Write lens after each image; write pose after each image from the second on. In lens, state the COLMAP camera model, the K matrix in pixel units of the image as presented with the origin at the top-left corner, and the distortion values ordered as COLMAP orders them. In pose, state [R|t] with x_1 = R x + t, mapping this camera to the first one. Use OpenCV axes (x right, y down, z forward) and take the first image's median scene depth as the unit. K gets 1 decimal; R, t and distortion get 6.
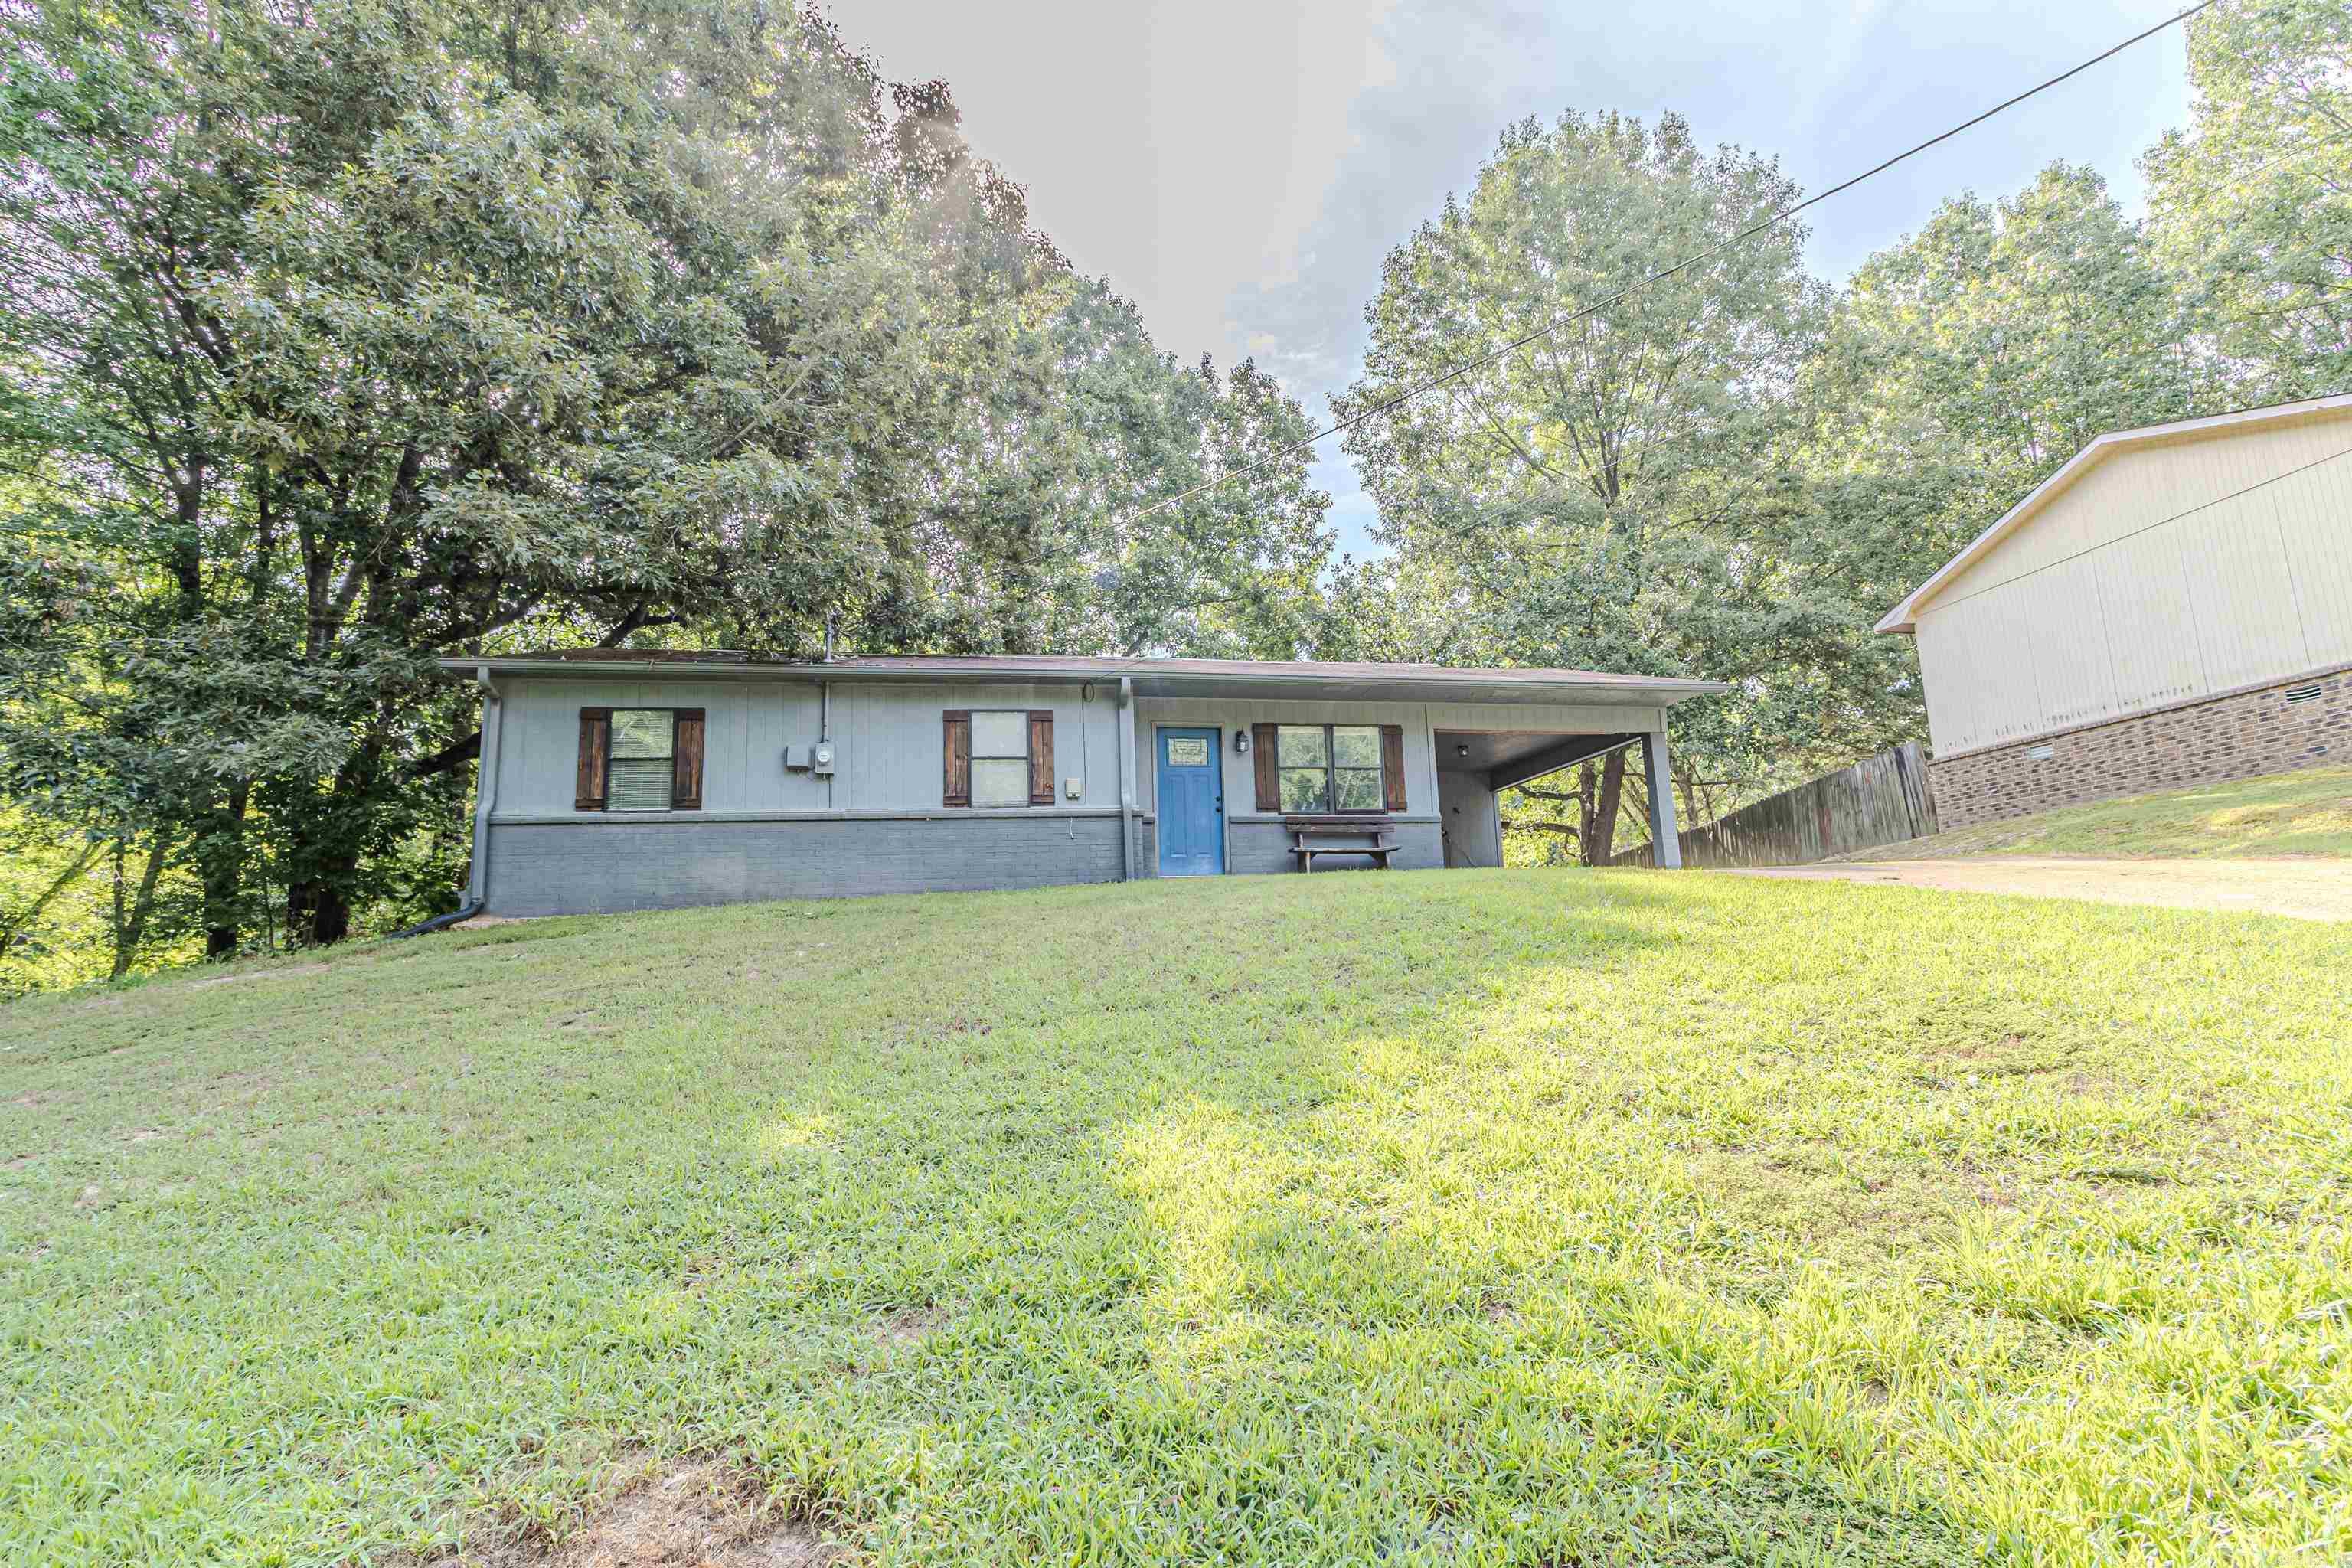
lens RADIAL K [[1062.4, 0, 1176.0], [0, 1062.4, 784.0], [0, 0, 1]] dist [0.001071, 0.000328]
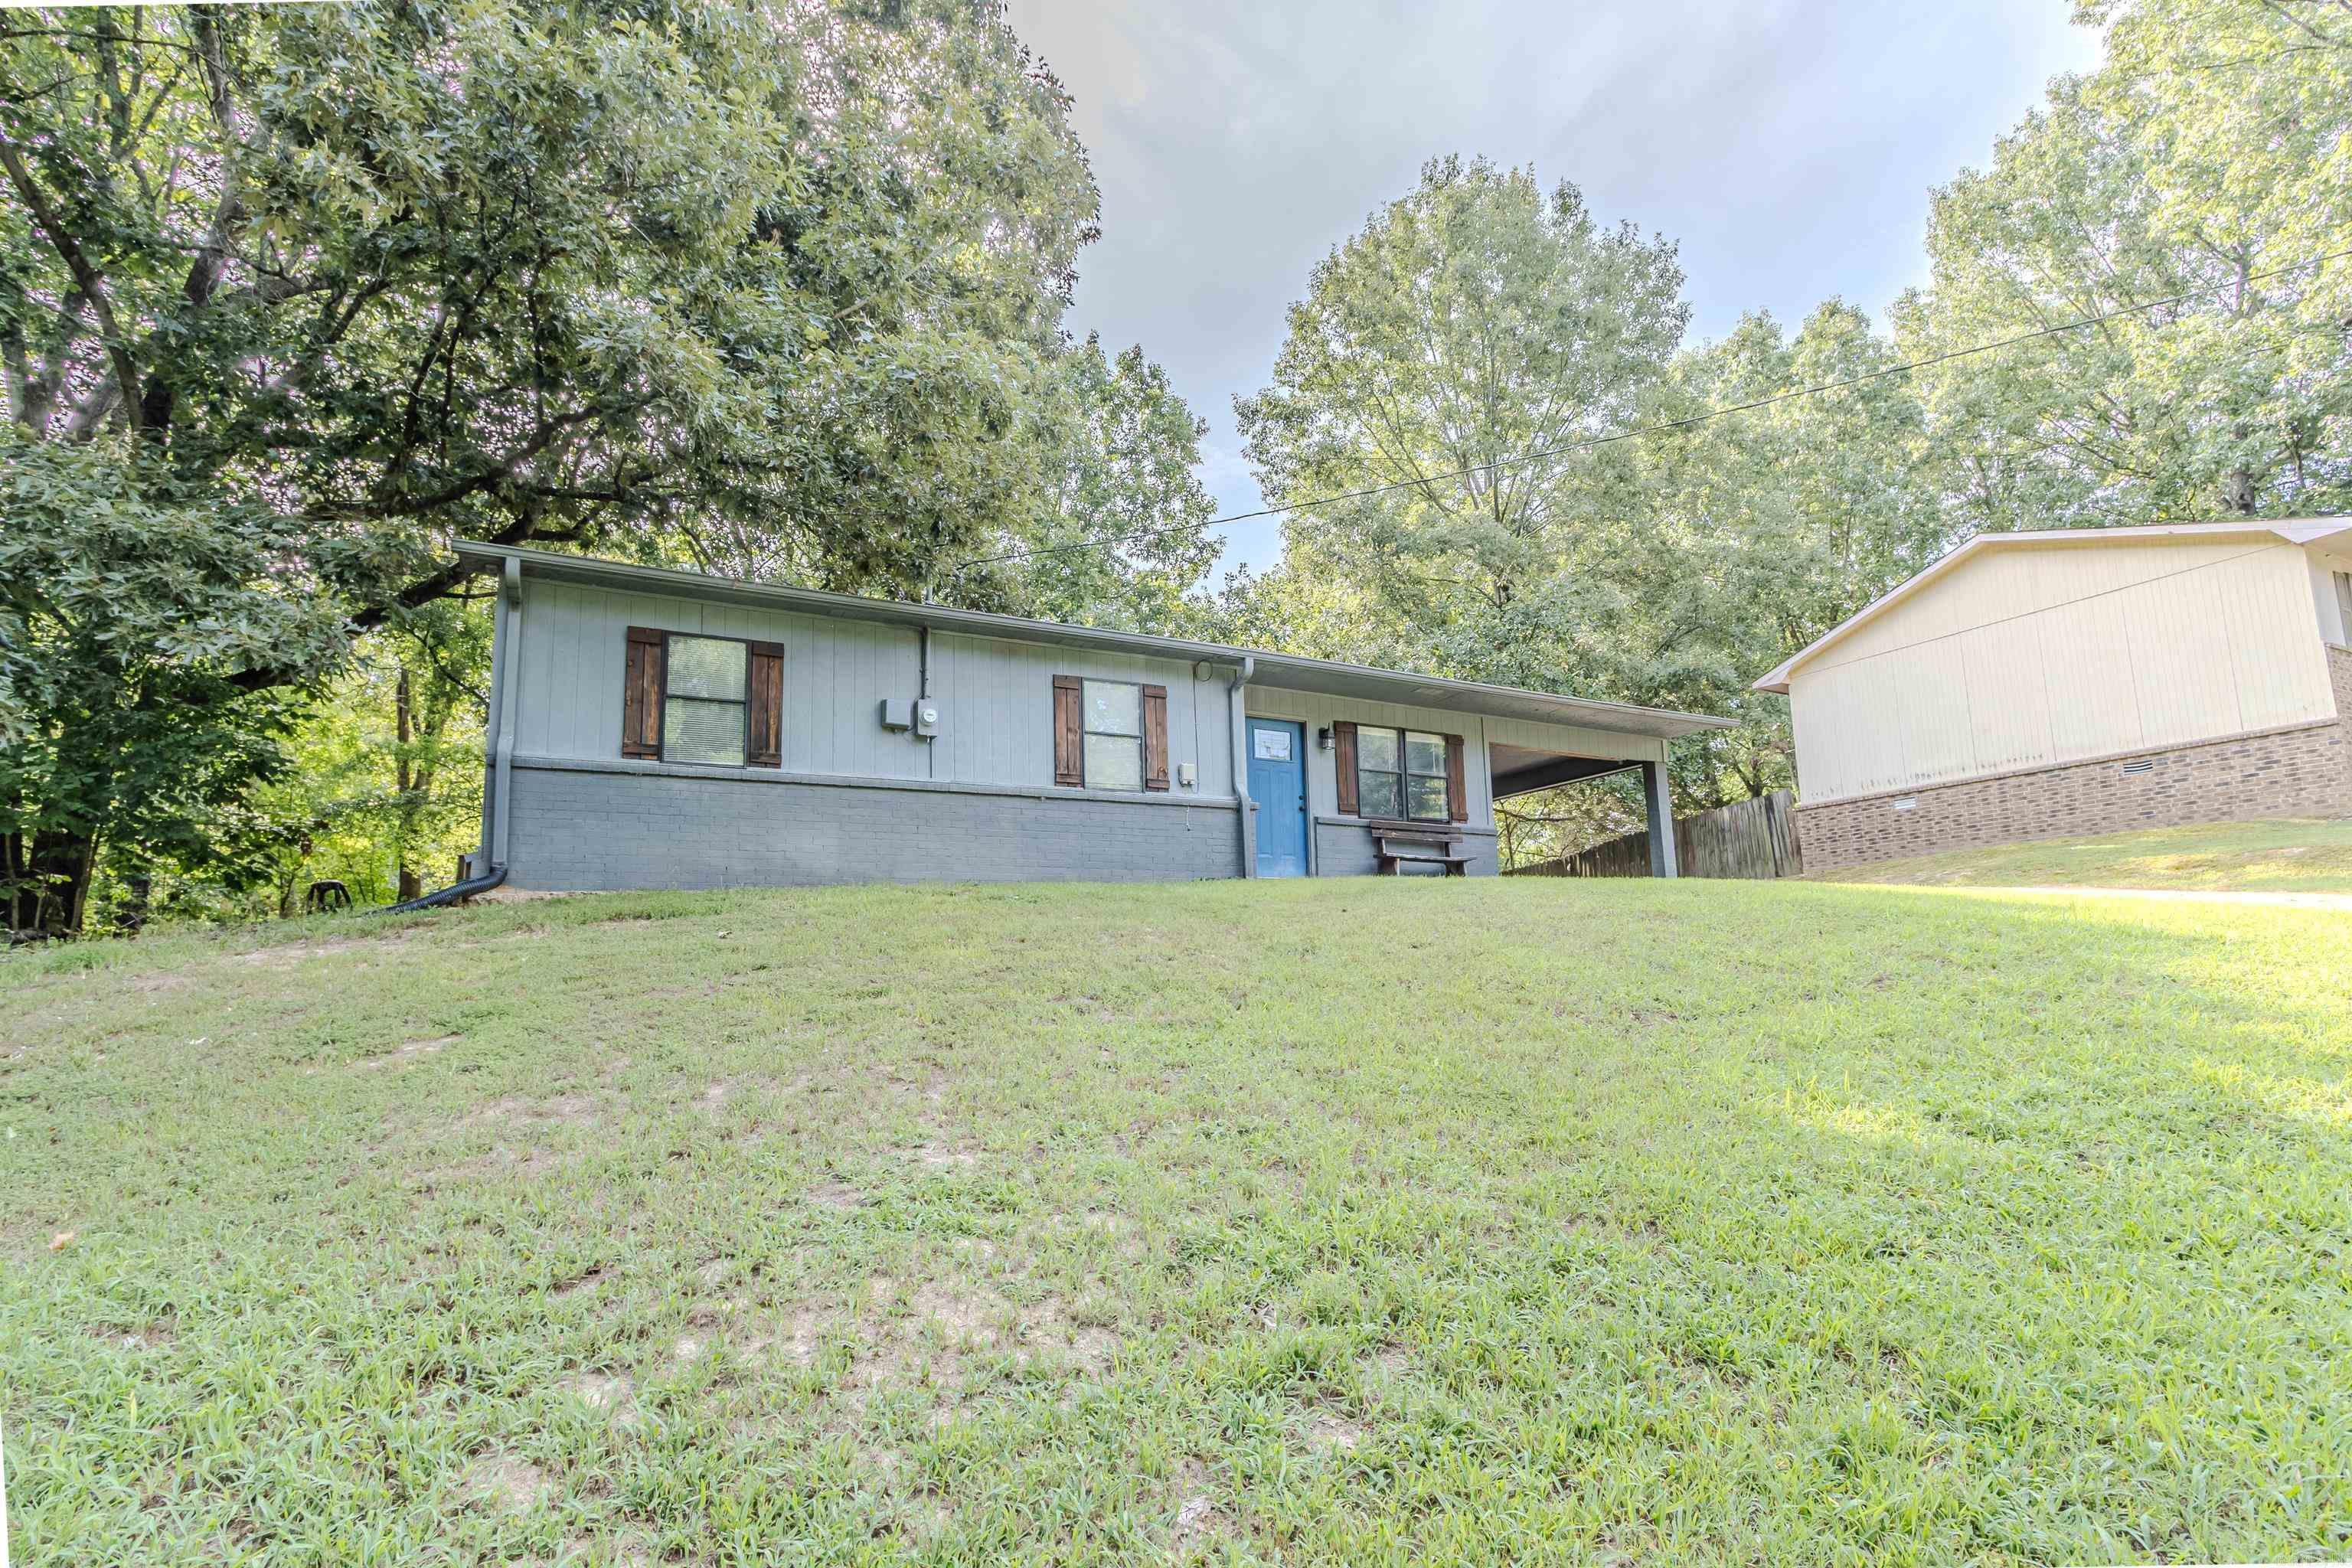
lens RADIAL K [[1093.8, 0, 1167.1], [0, 1093.8, 818.3], [0, 0, 1]] dist [0.003749, 0.000252]
pose [[0.960058, 0.057533, 0.273822, -0.340005], [-0.060942, 0.998133, 0.003951, 0.035846], [-0.273084, -0.020480, 0.961772, 0.099129]]
